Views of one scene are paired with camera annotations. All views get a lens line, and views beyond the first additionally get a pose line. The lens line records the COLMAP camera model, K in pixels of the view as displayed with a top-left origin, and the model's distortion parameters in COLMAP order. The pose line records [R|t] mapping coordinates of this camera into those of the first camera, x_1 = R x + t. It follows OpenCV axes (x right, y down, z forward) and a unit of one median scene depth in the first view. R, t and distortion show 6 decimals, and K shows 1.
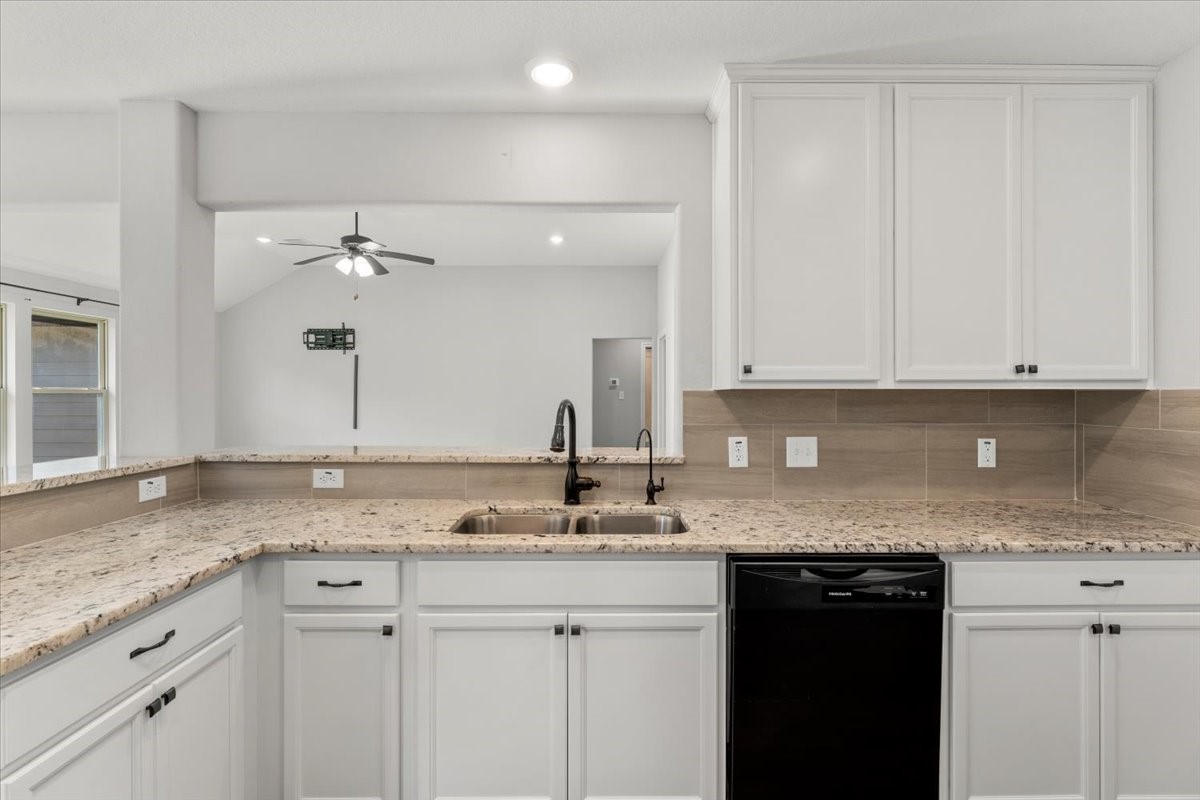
lens RADIAL K [[574.8, 0, 597.4], [0, 574.8, 393.9], [0, 0, 1]] dist [-0.001585, 0.000085]
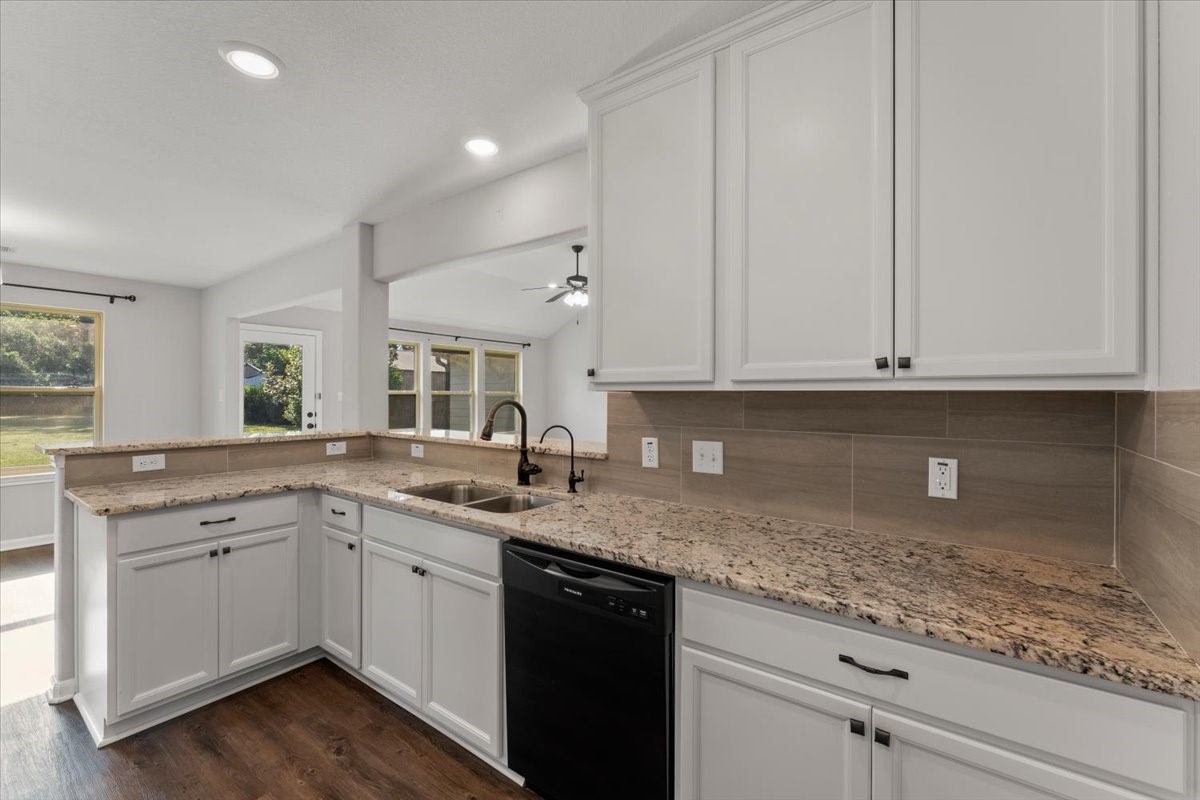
lens RADIAL K [[508.0, 0, 598.3], [0, 508.0, 395.6], [0, 0, 1]] dist [-0.001512, -0.000159]
pose [[0.798605, 0.003655, -0.601845, 0.739728], [-0.004825, 0.999988, -0.000330, 0.000254], [0.601836, 0.003168, 0.798613, 0.226597]]
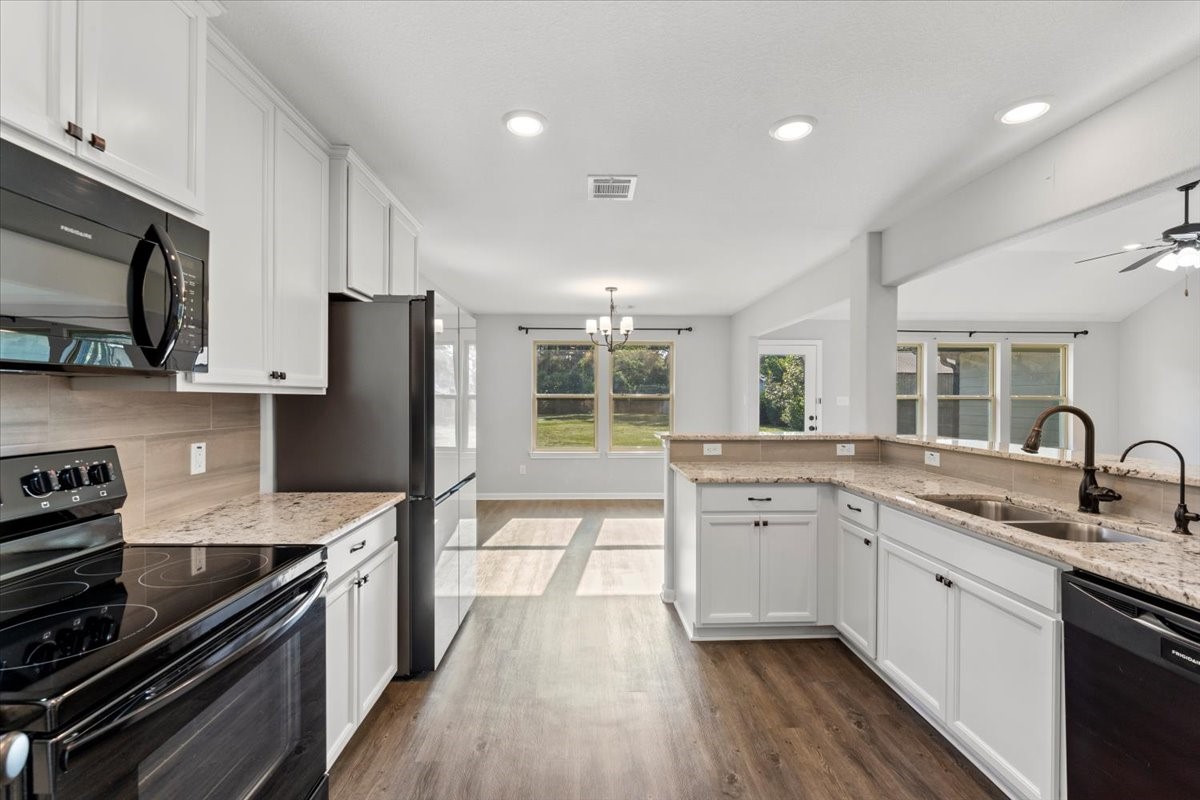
lens RADIAL K [[508.5, 0, 600.1], [0, 508.5, 403.2], [0, 0, 1]] dist [-0.001059, -0.000023]
pose [[0.032778, 0.009536, -0.999417, 0.798109], [-0.003767, 0.999949, 0.009418, -0.000232], [0.999456, 0.003456, 0.032812, 0.133812]]
